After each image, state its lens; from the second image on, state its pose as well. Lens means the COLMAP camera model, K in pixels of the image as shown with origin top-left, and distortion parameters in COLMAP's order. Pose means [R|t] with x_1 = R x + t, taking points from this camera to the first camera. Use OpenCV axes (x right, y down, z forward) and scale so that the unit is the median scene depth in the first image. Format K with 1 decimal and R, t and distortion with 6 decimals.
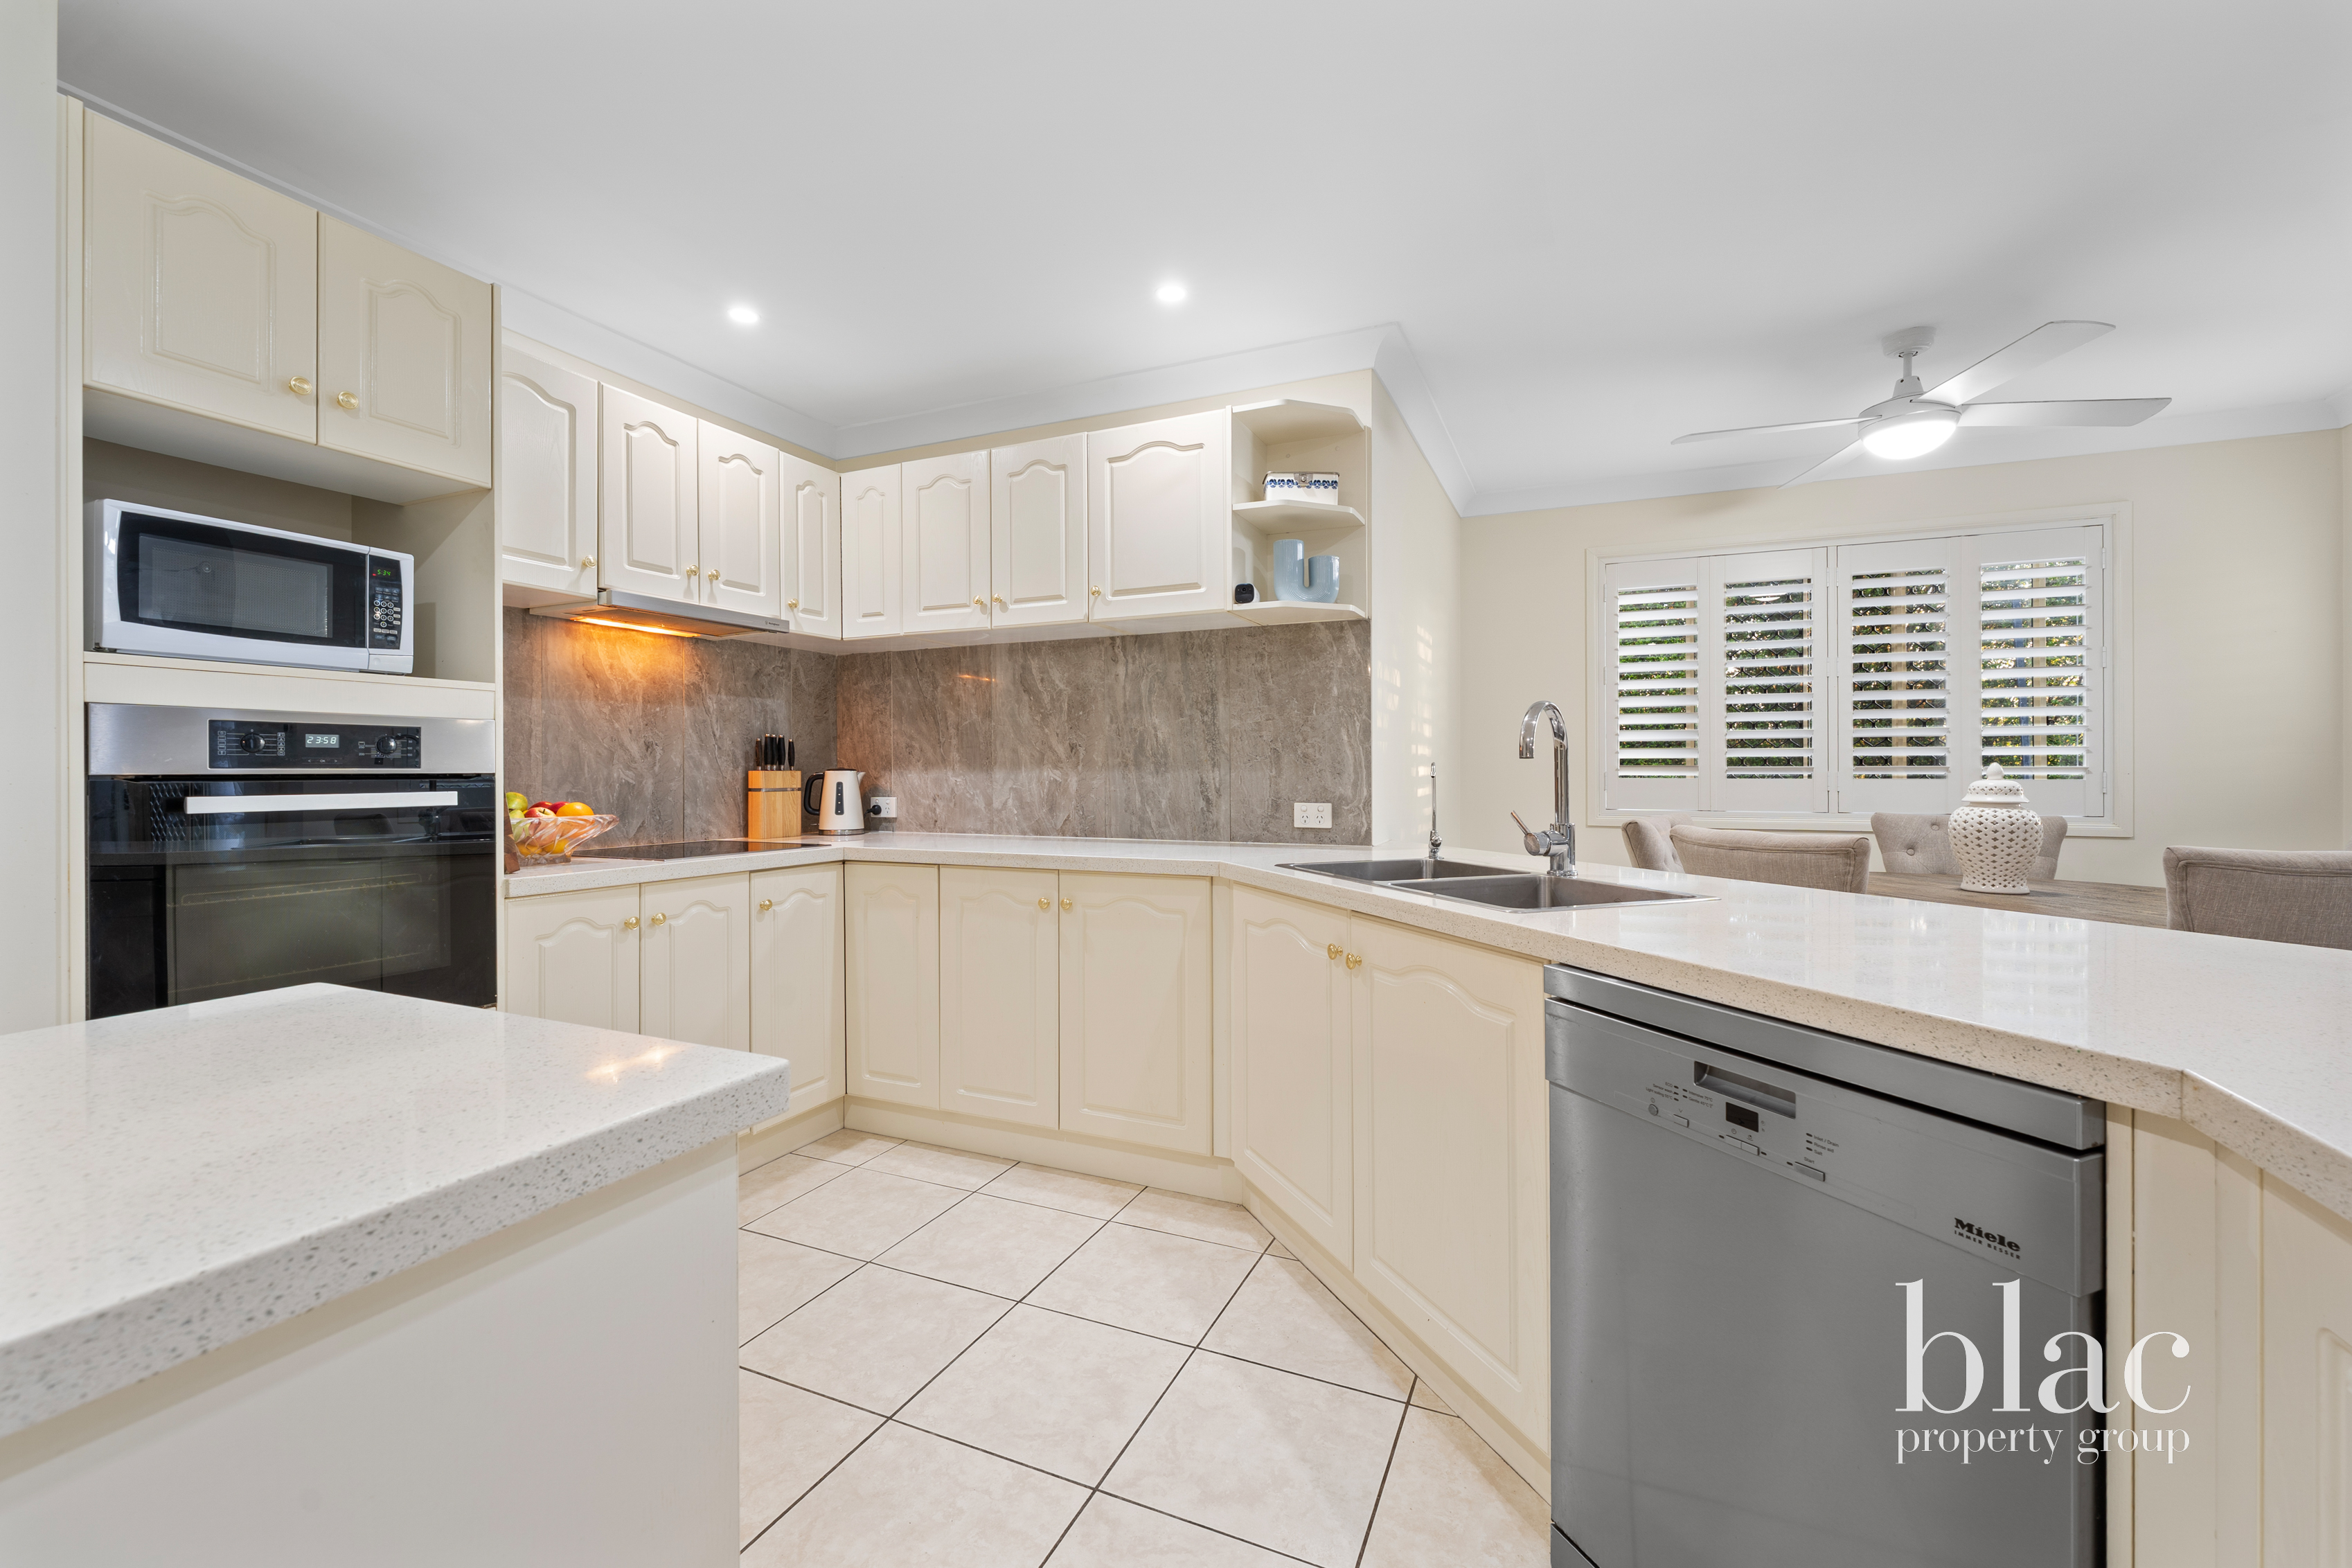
lens RADIAL K [[960.6, 0, 1171.6], [0, 960.6, 769.0], [0, 0, 1]] dist [-0.001928, 0.000700]
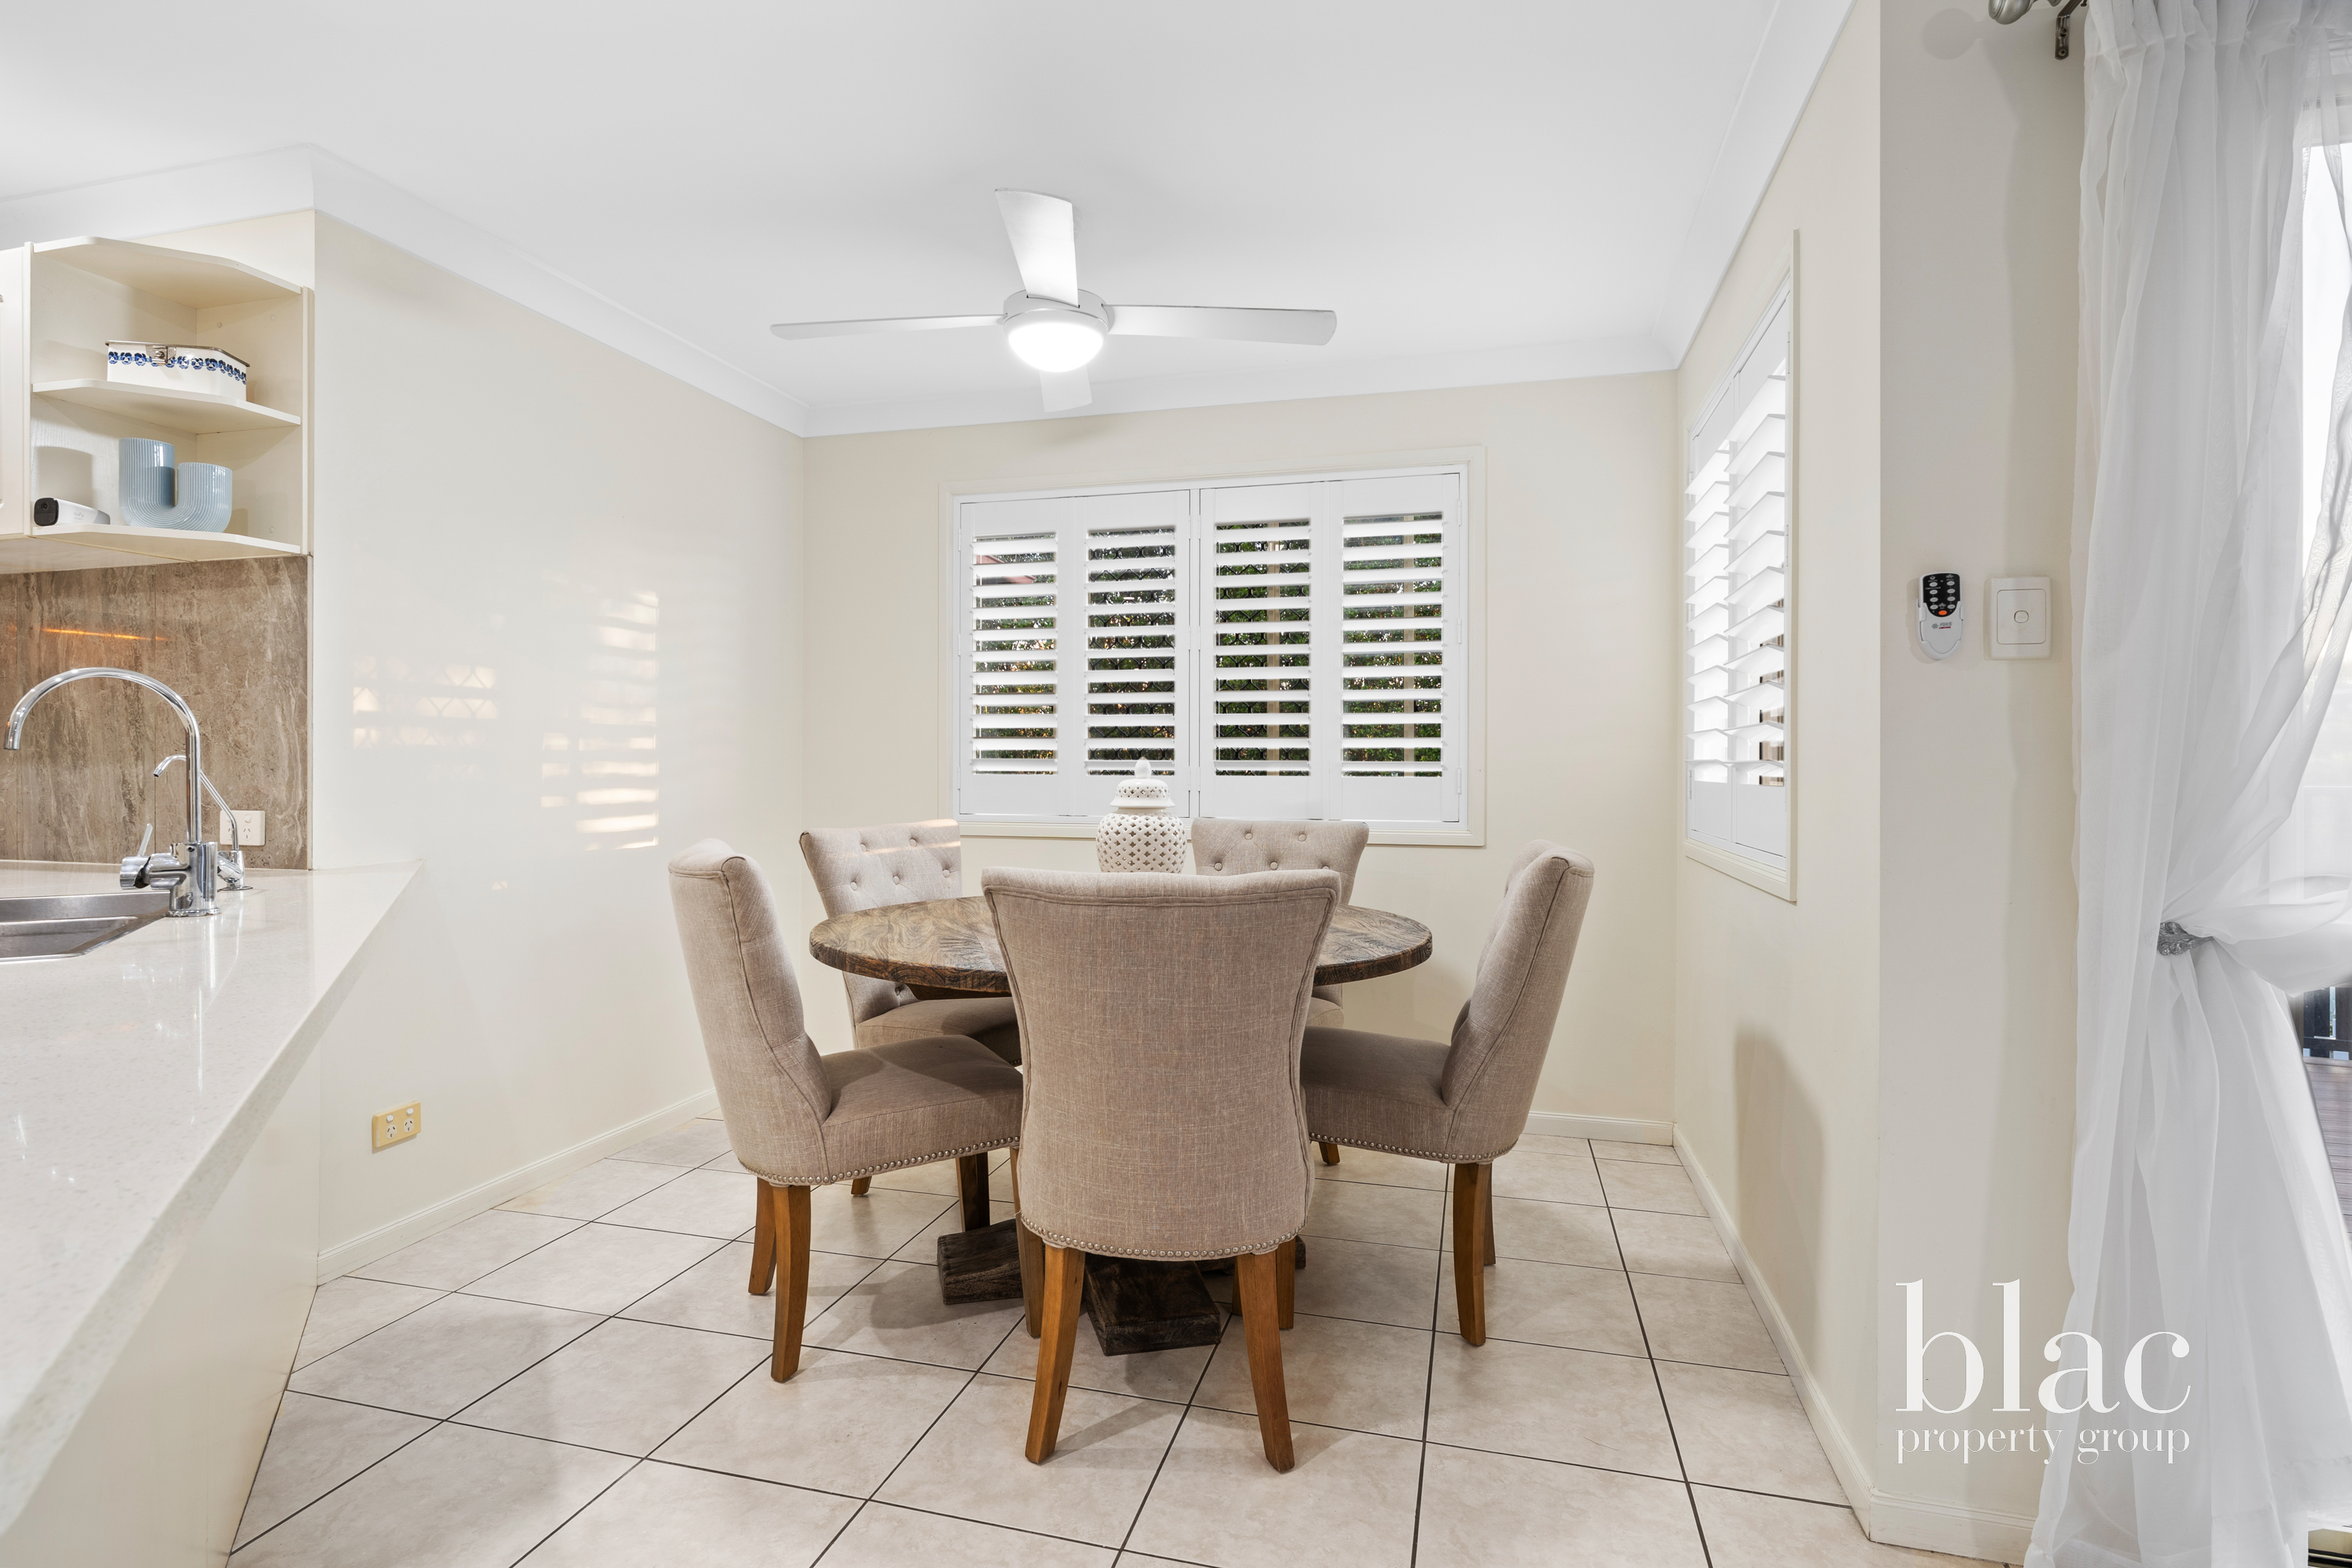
lens RADIAL K [[1191.5, 0, 1147.4], [0, 1191.5, 756.2], [0, 0, 1]] dist [0.002525, 0.000048]
pose [[0.989502, 0.003283, 0.144484, 0.683120], [-0.002841, 0.999991, -0.003266, -0.003895], [-0.144494, 0.002821, 0.989502, 0.021235]]
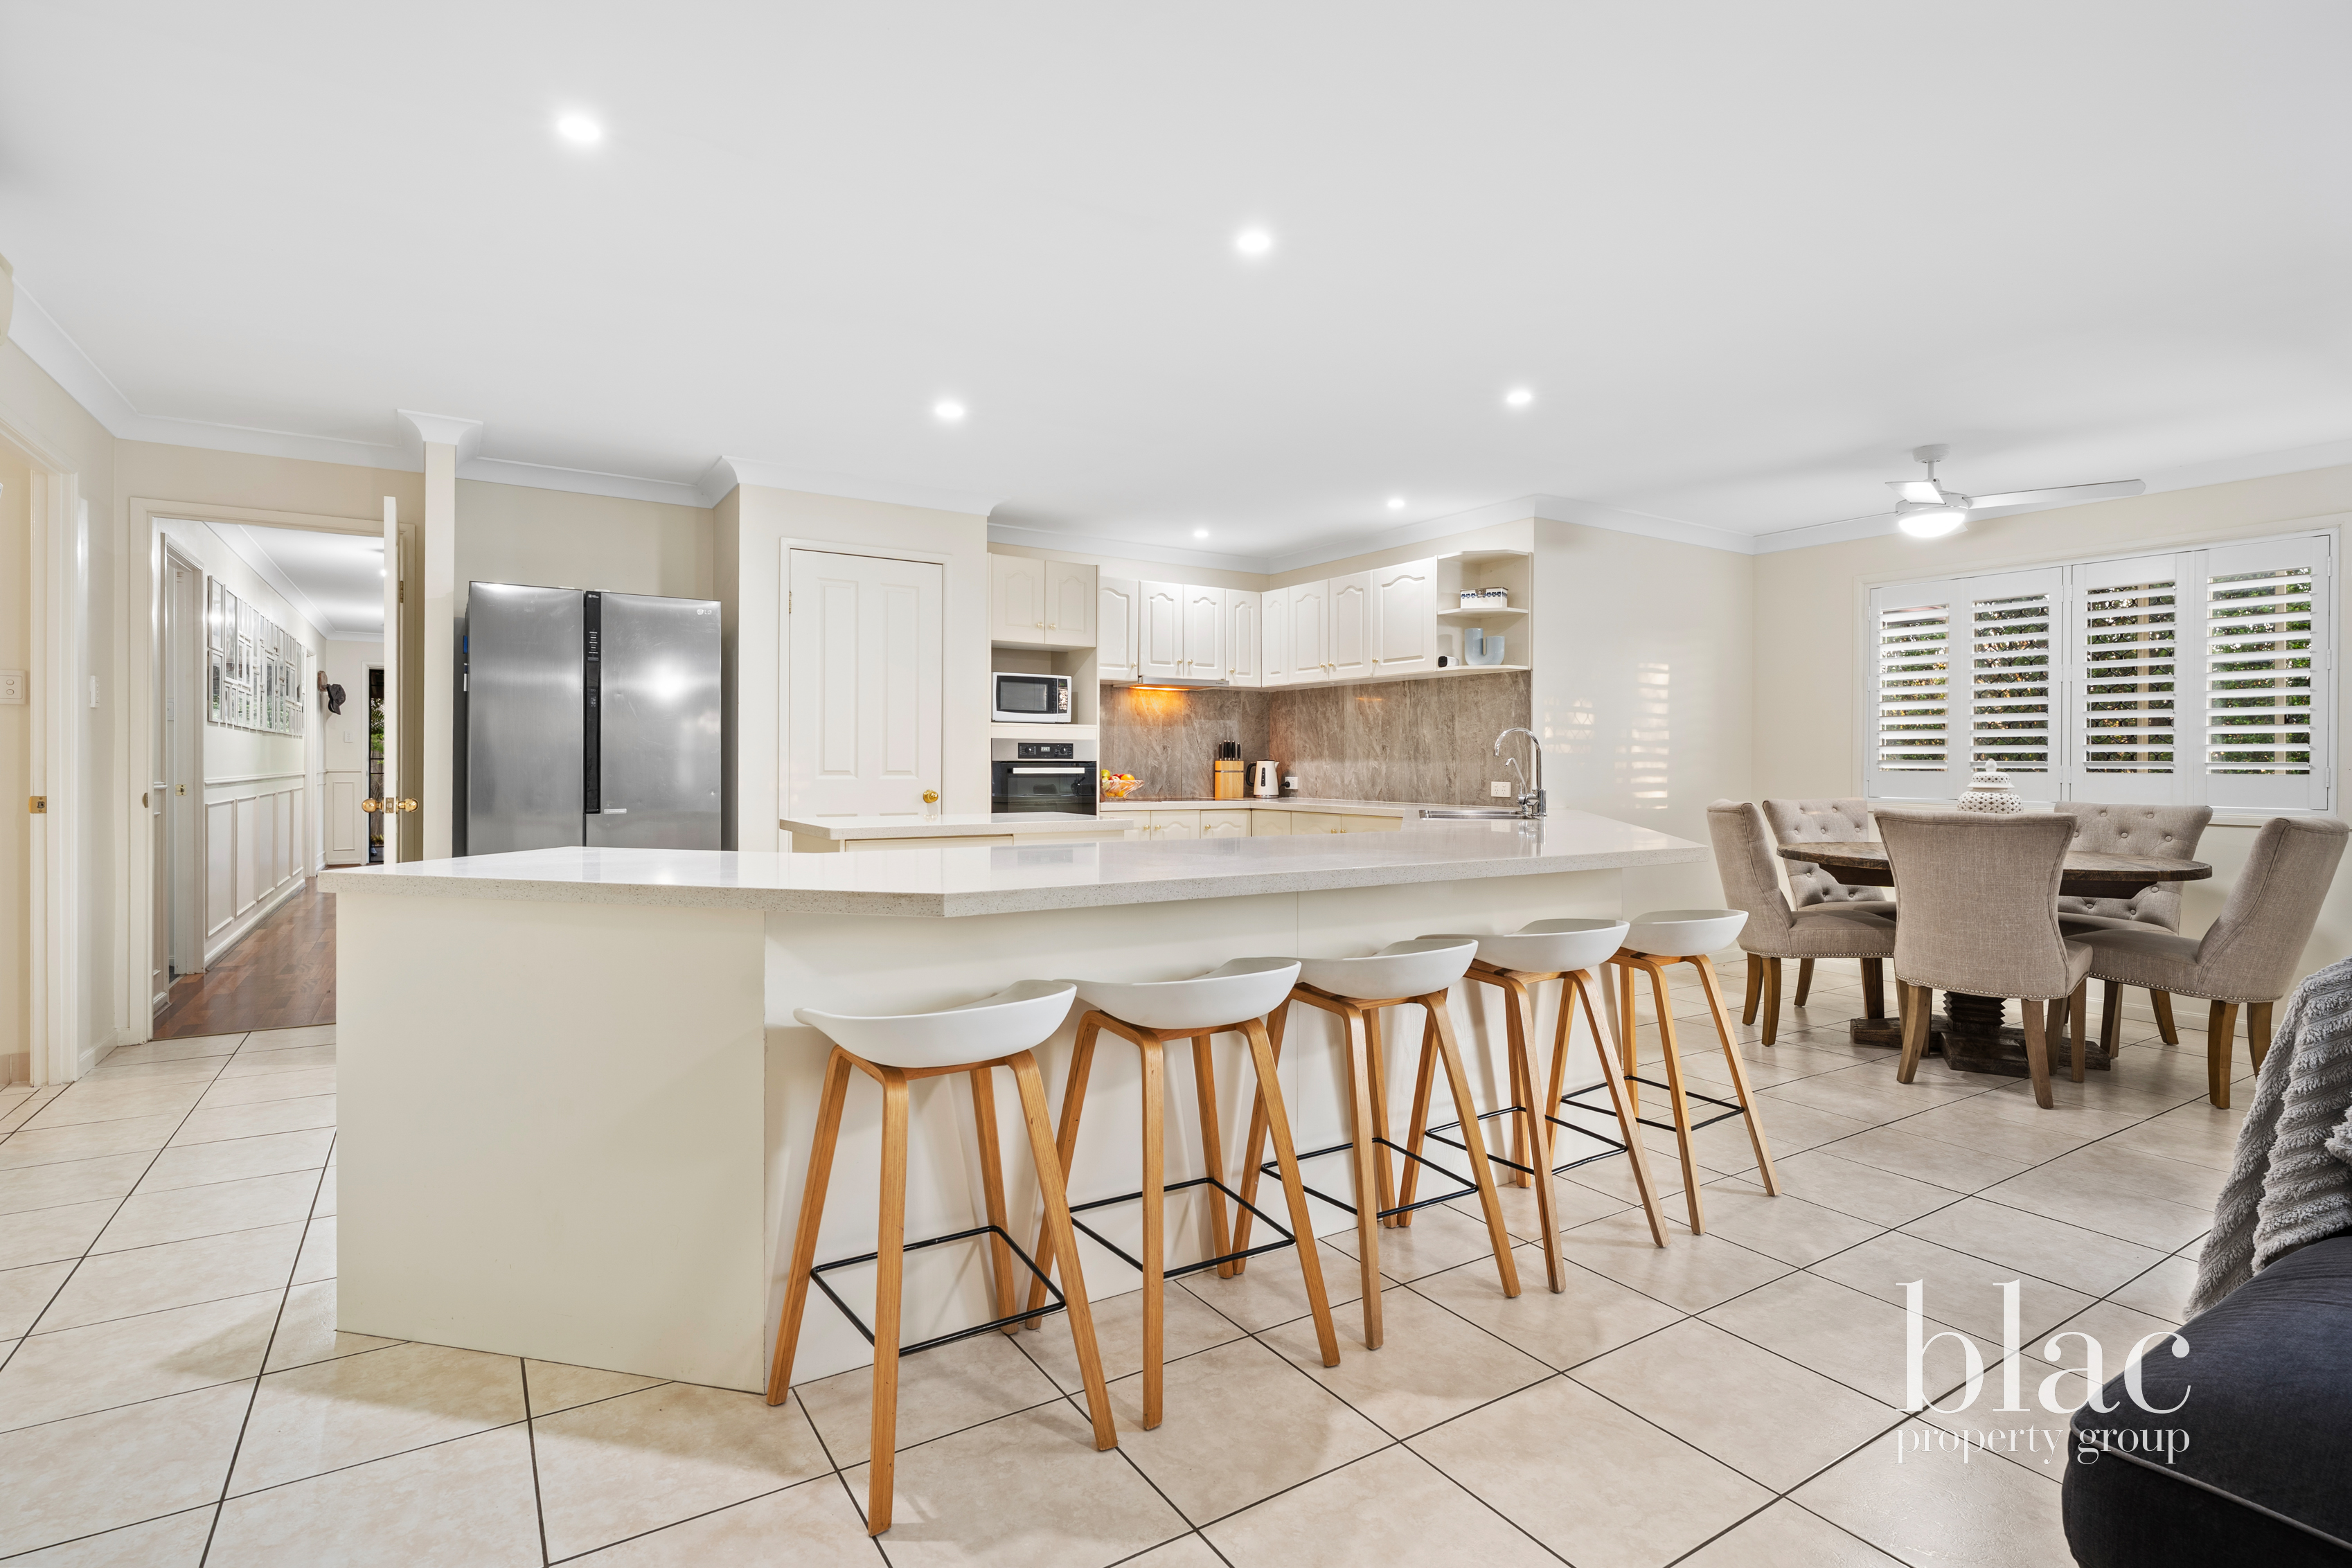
lens RADIAL K [[1116.6, 0, 1165.8], [0, 1116.6, 763.9], [0, 0, 1]] dist [0.005302, 0.001448]
pose [[0.835801, 0.006090, -0.548998, 0.714743], [-0.004672, 0.999981, 0.003981, -0.000136], [0.549012, -0.000762, 0.835814, -0.913221]]
